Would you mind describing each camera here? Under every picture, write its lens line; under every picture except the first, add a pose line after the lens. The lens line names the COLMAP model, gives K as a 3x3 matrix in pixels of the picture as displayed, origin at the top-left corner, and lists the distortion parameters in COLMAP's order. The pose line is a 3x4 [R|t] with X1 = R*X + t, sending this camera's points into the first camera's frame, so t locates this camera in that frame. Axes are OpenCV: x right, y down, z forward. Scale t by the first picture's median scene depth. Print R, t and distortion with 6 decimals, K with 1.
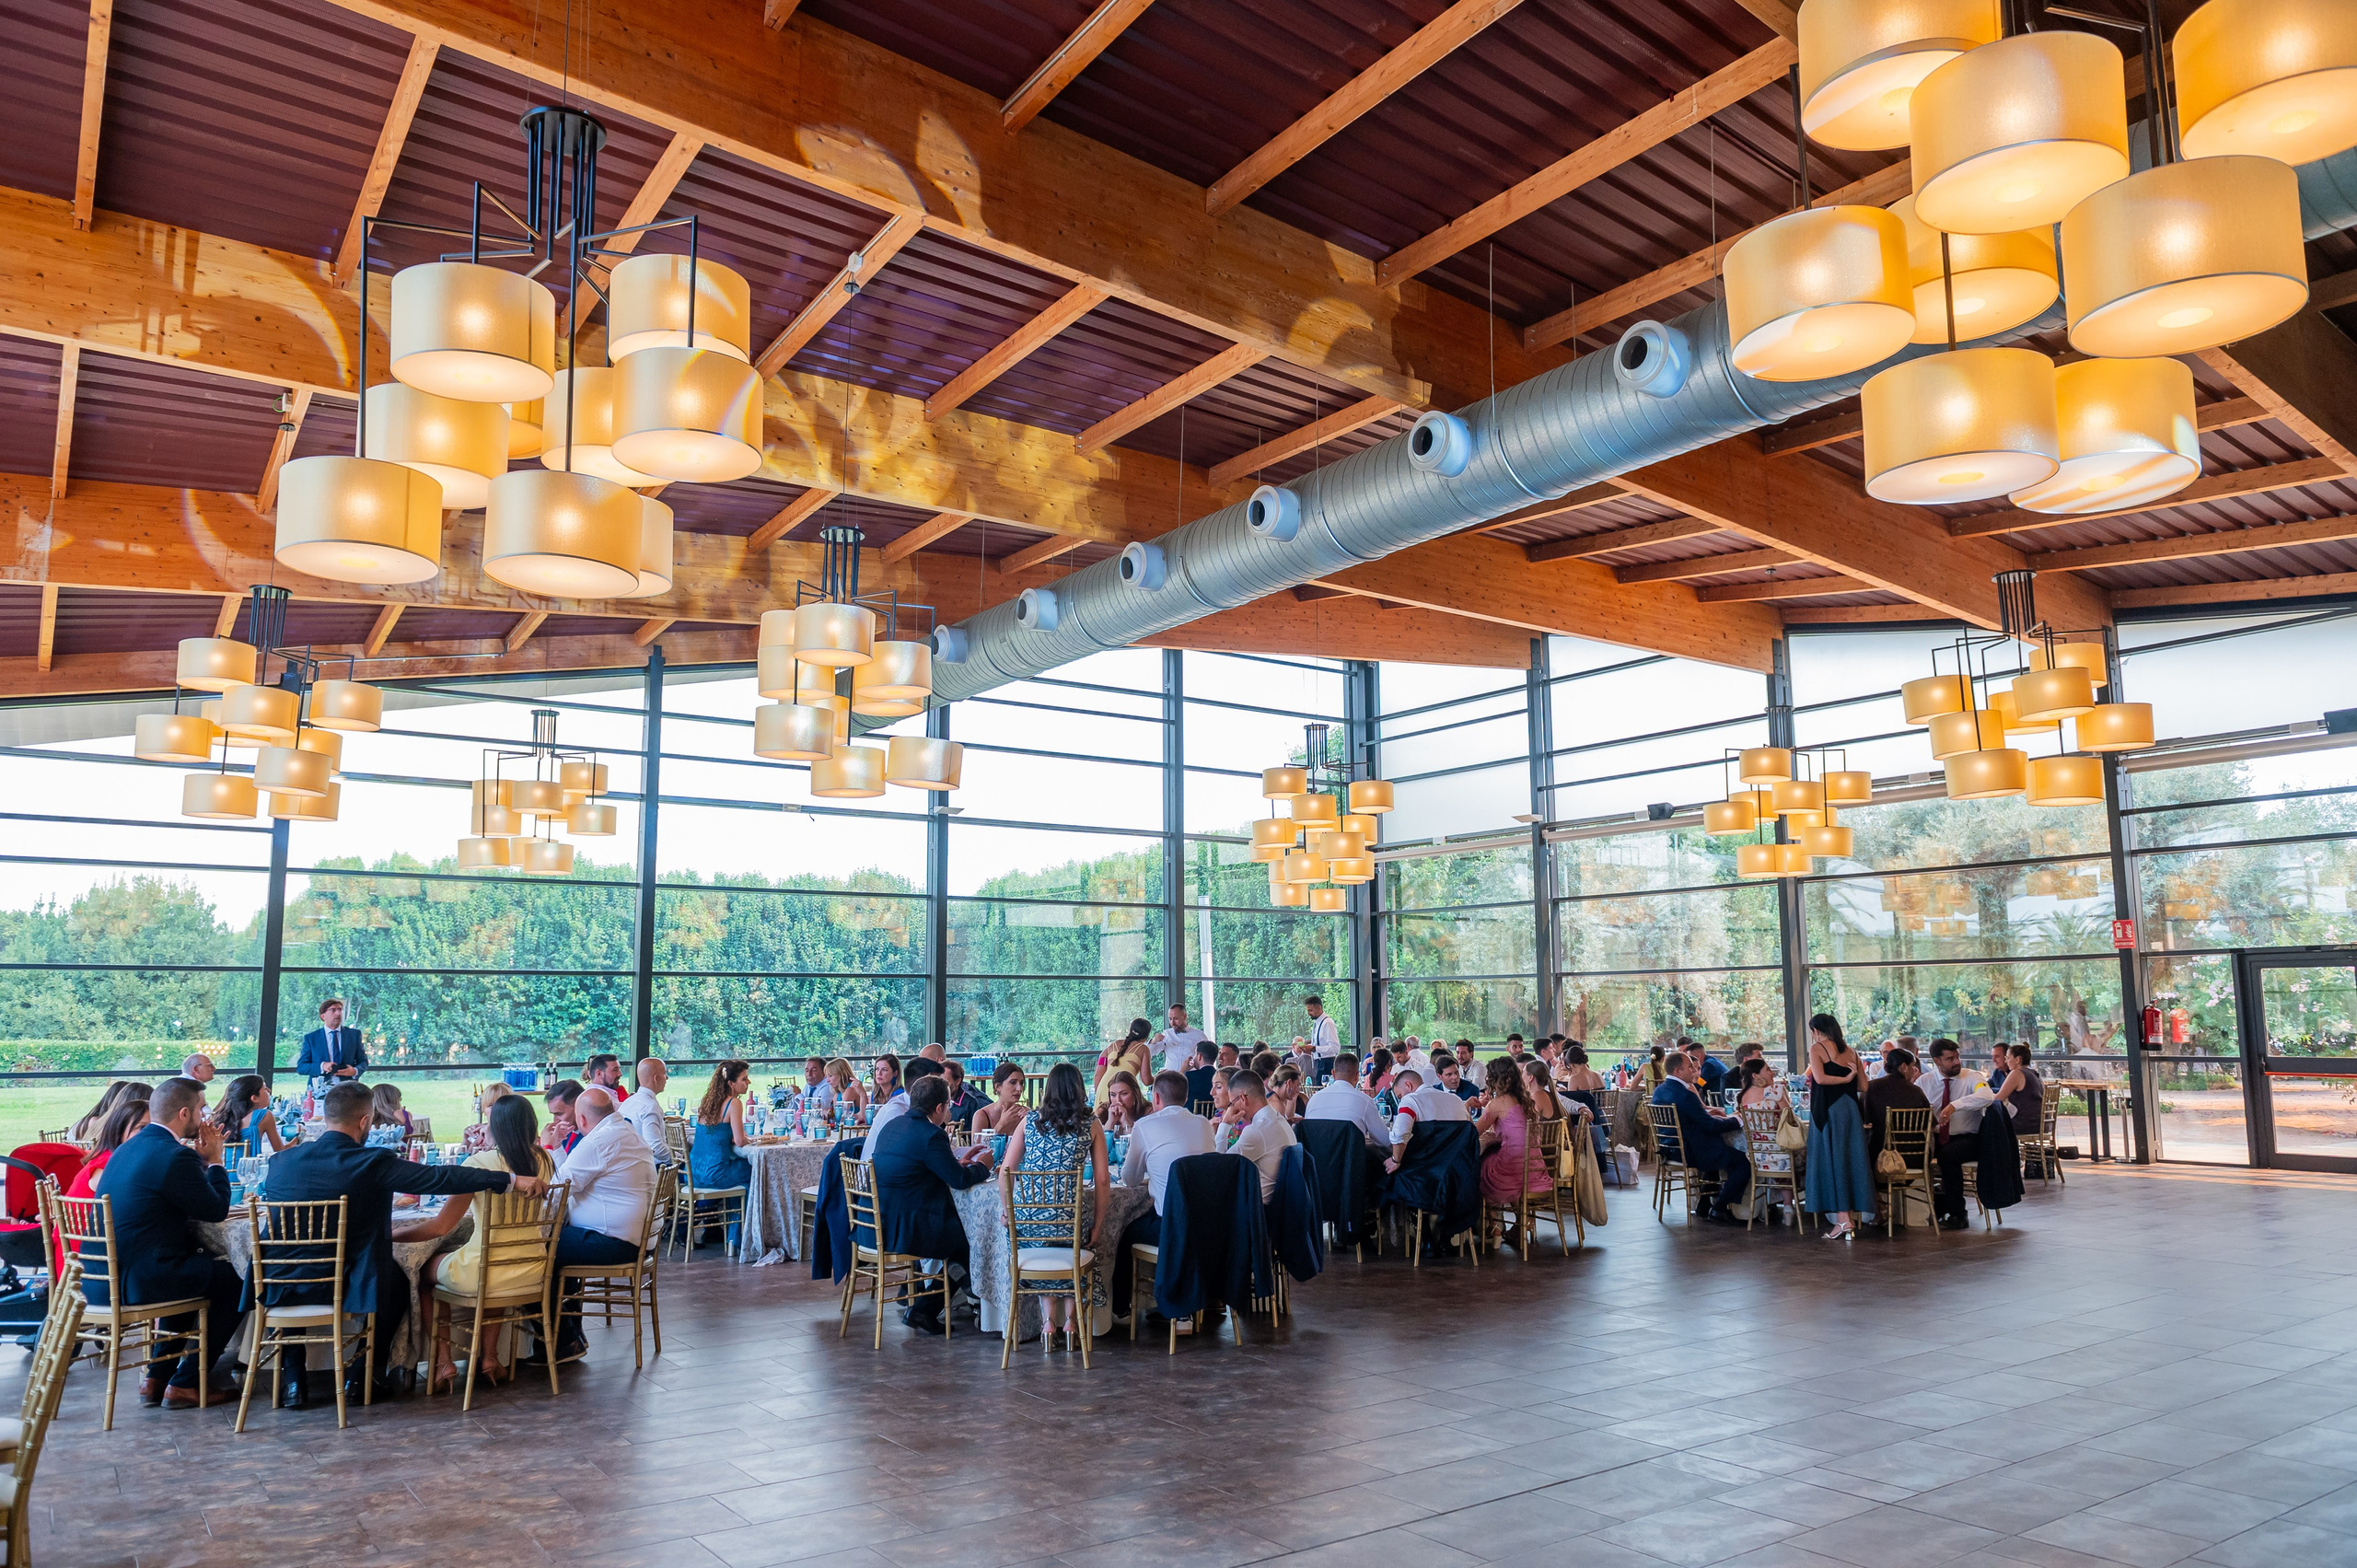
lens RADIAL K [[1627.8, 0, 1144.2], [0, 1627.8, 790.9], [0, 0, 1]] dist [-0.008297, -0.010025]
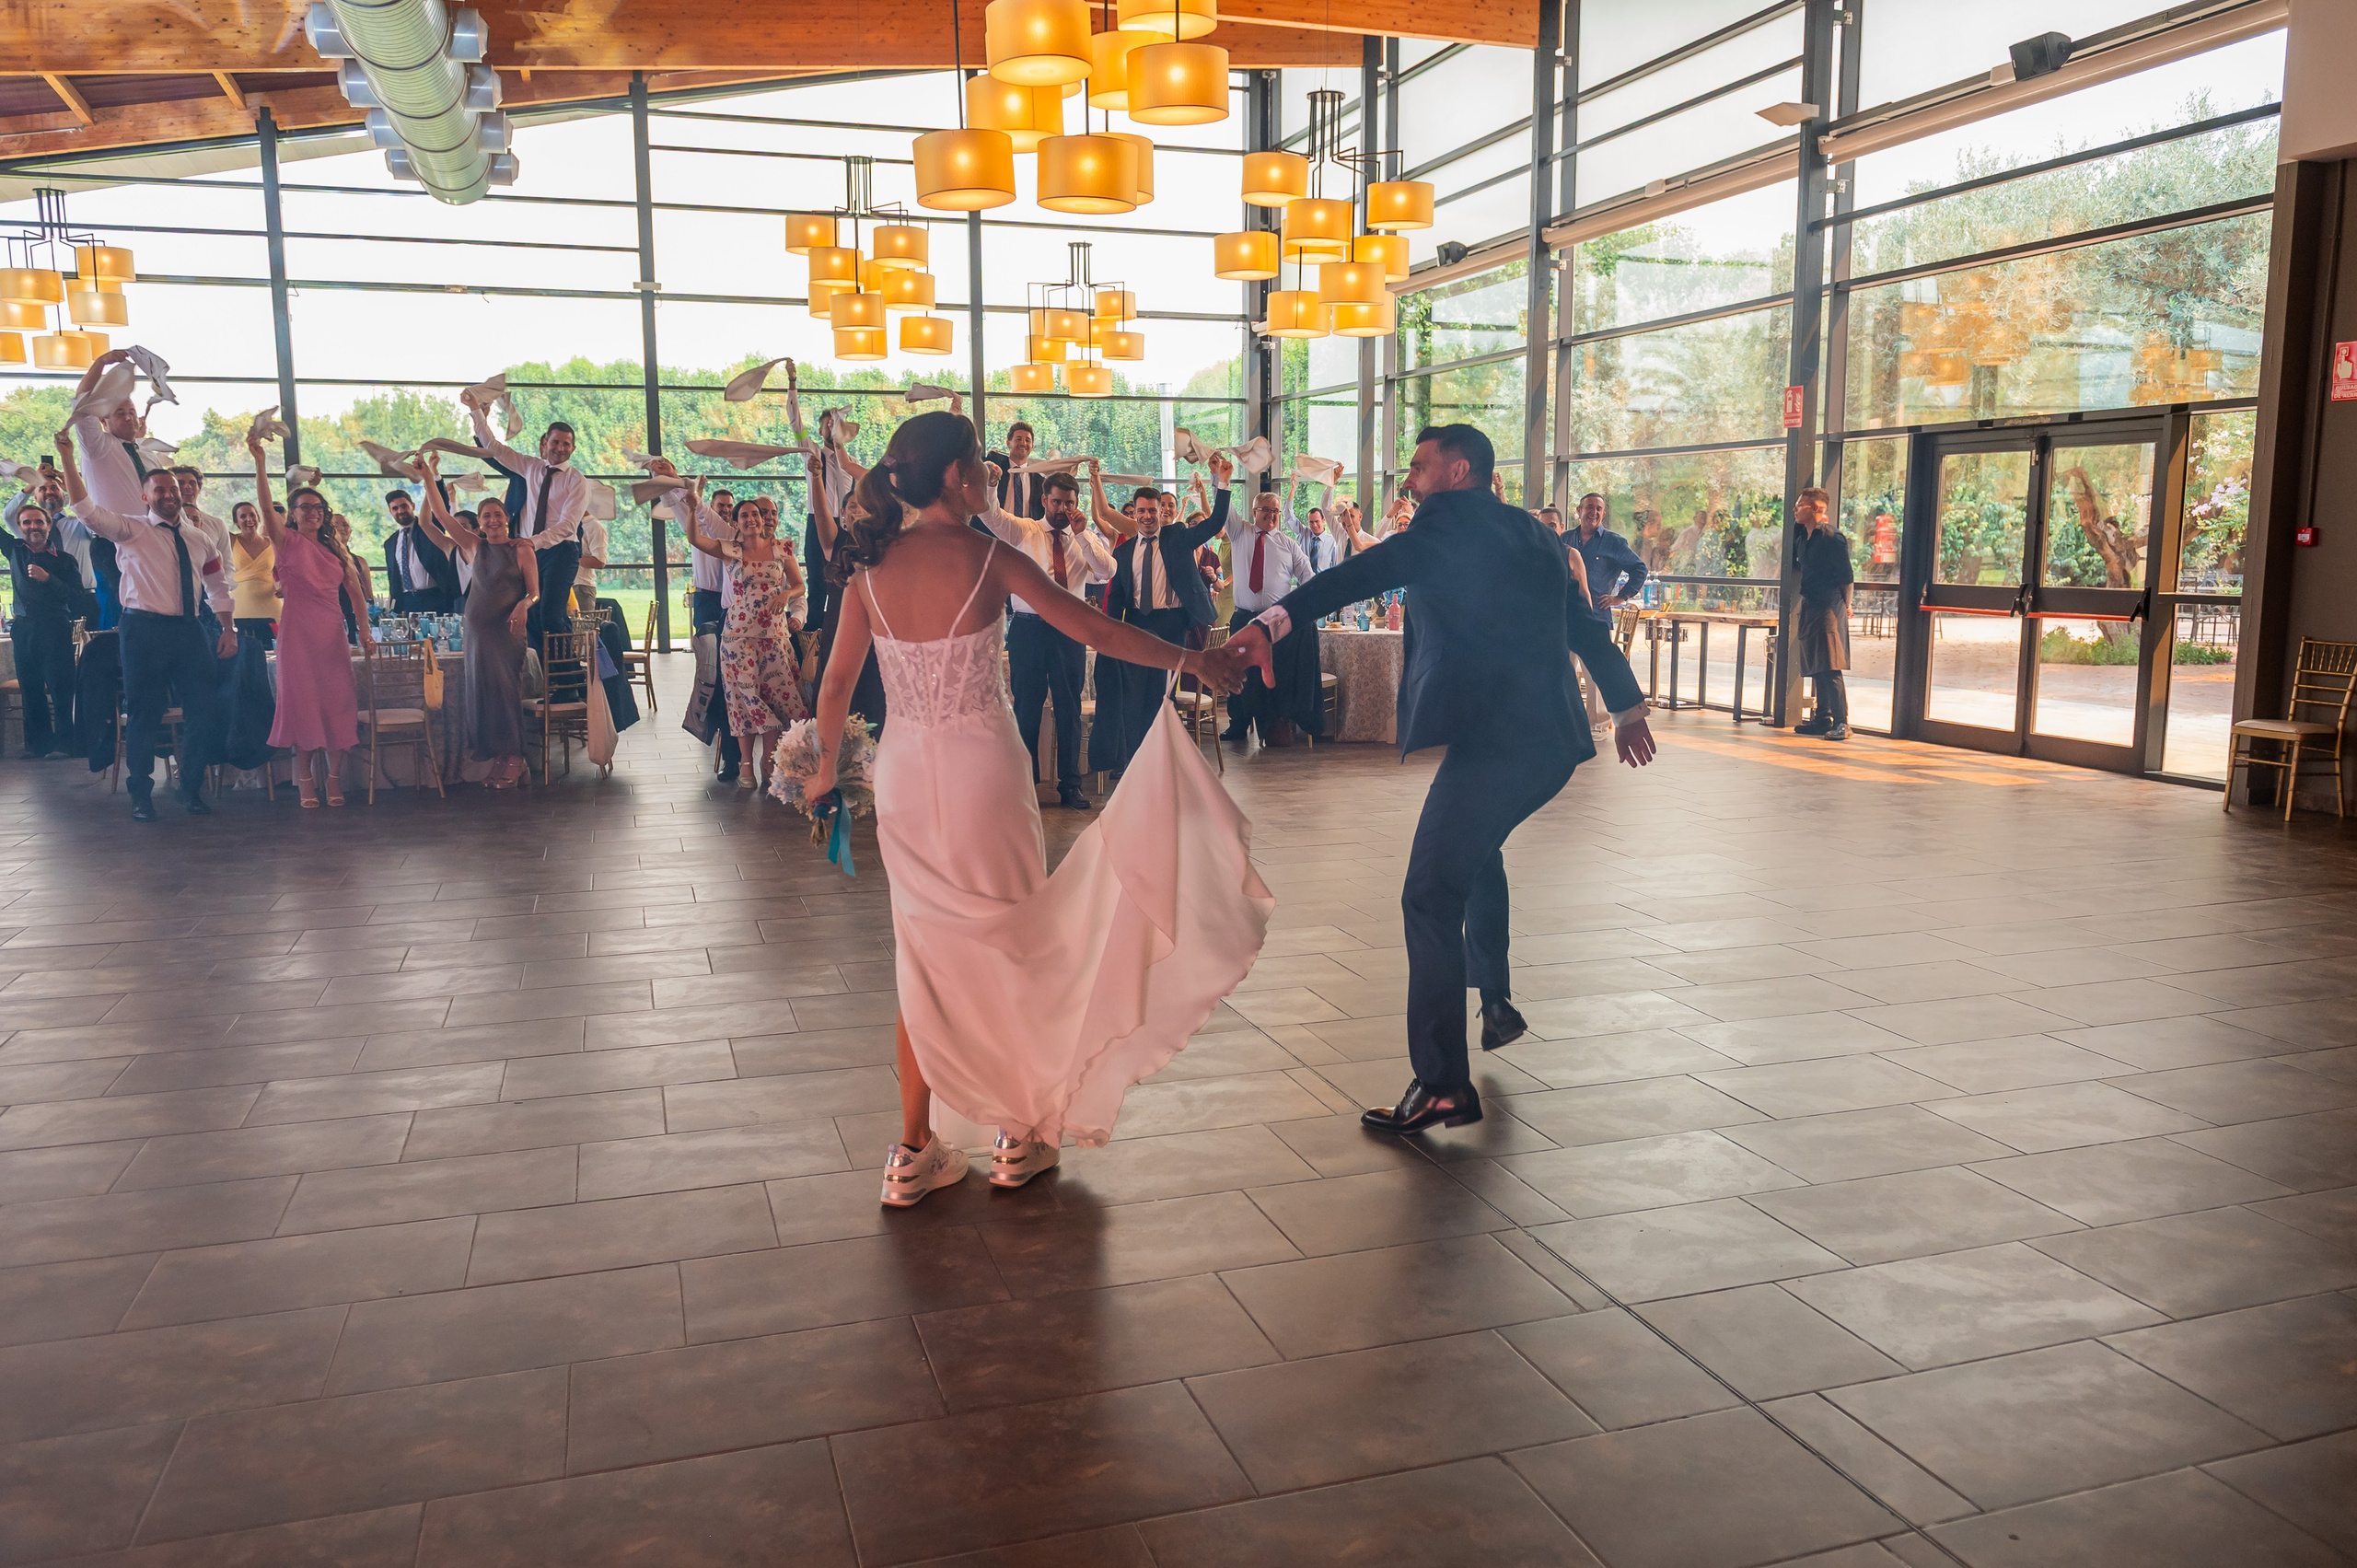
lens RADIAL K [[1758.5, 0, 1193.3], [0, 1758.5, 794.2], [0, 0, 1]] dist [-0.008749, -0.007425]
pose [[0.960562, 0.045259, -0.274358, 0.204582], [0.034216, 0.959928, 0.278150, 0.010652], [0.275953, -0.276567, 0.920522, 0.067862]]
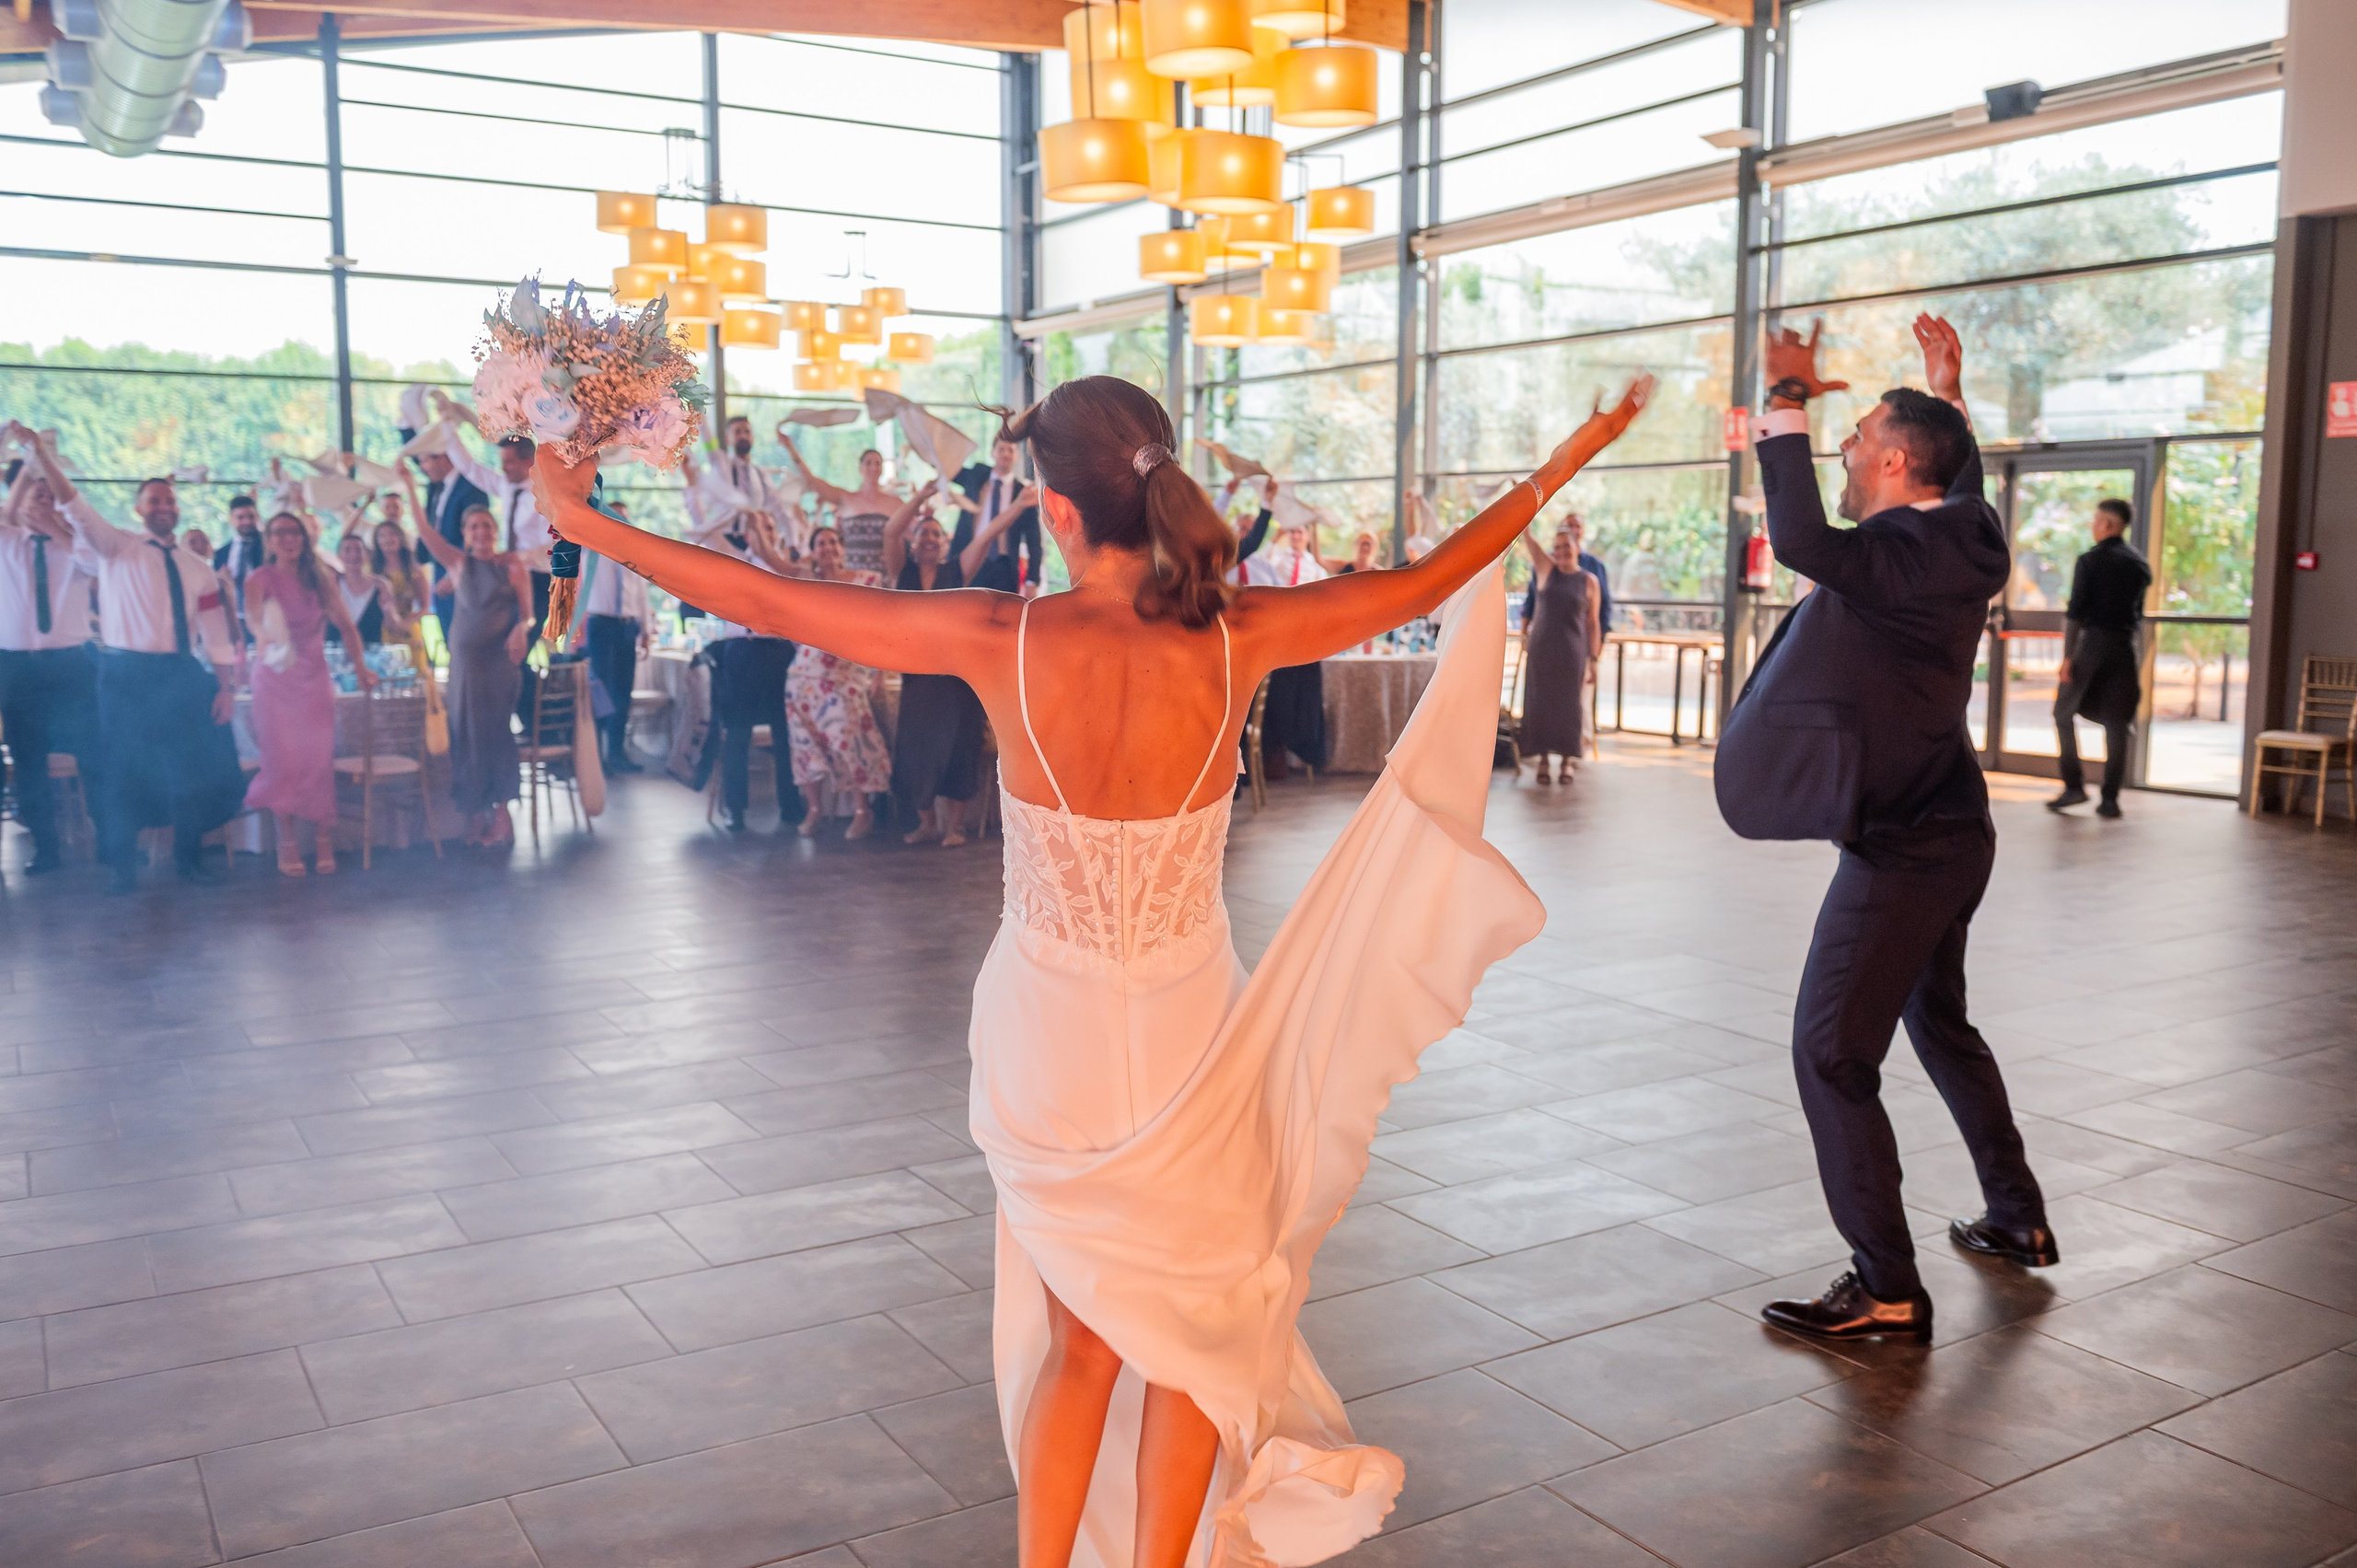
lens RADIAL K [[1939.3, 0, 1181.5], [0, 1939.3, 788.0], [0, 0, 1]] dist [-0.019468, 0.002444]
pose [[0.998340, 0.015413, -0.055491, 0.151067], [-0.000591, 0.966213, 0.257744, 0.008520], [0.057589, -0.257283, 0.964618, 0.052784]]
